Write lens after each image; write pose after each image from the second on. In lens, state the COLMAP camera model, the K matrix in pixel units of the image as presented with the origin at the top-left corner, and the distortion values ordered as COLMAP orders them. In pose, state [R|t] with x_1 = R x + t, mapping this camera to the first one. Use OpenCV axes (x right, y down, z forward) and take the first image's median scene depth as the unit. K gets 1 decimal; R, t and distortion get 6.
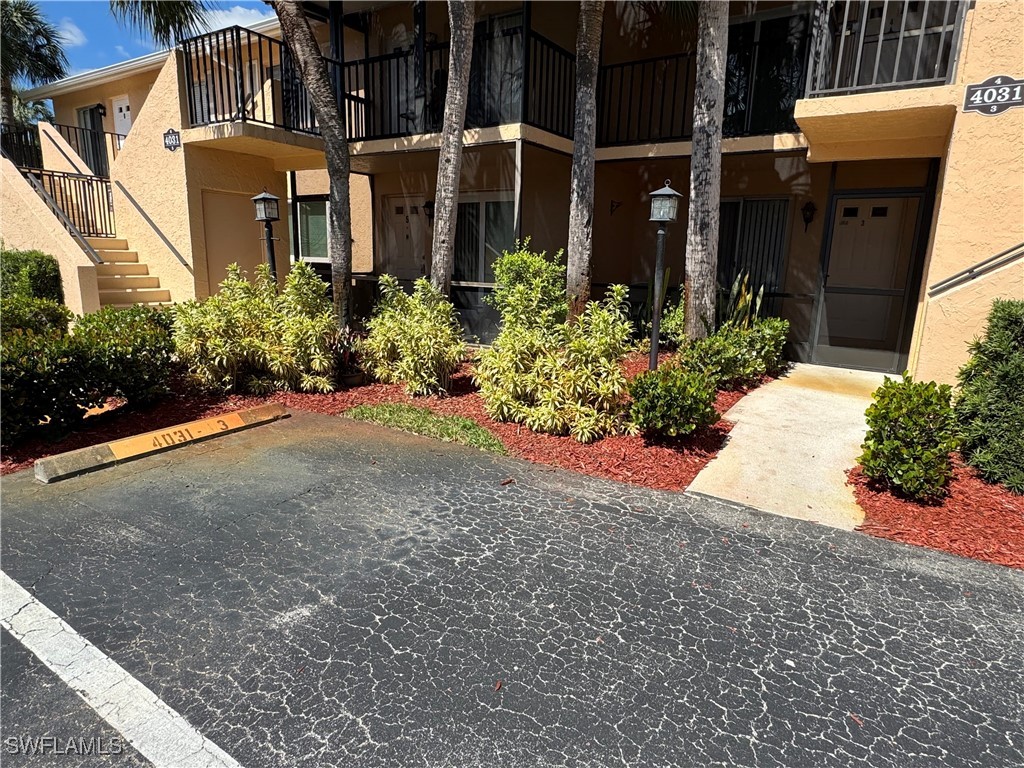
lens RADIAL K [[579.0, 0, 512.0], [0, 579.0, 384.0], [0, 0, 1]] dist [0.000098, -0.000721]
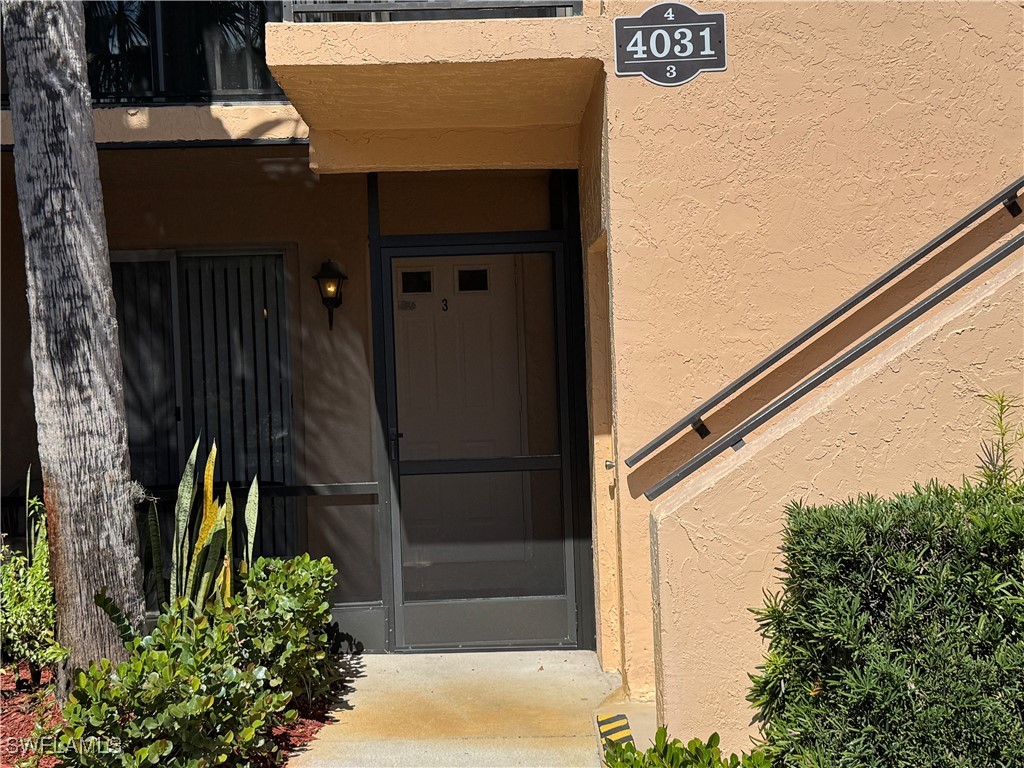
lens RADIAL K [[1435.5, 0, 512.0], [0, 1435.5, 384.0], [0, 0, 1]] dist [0.033513, 0.052098]
pose [[0.831810, -0.059211, 0.551894, 0.075534], [0.175027, 0.971547, -0.159565, -0.066164], [-0.526743, 0.229324, 0.818506, 0.166253]]
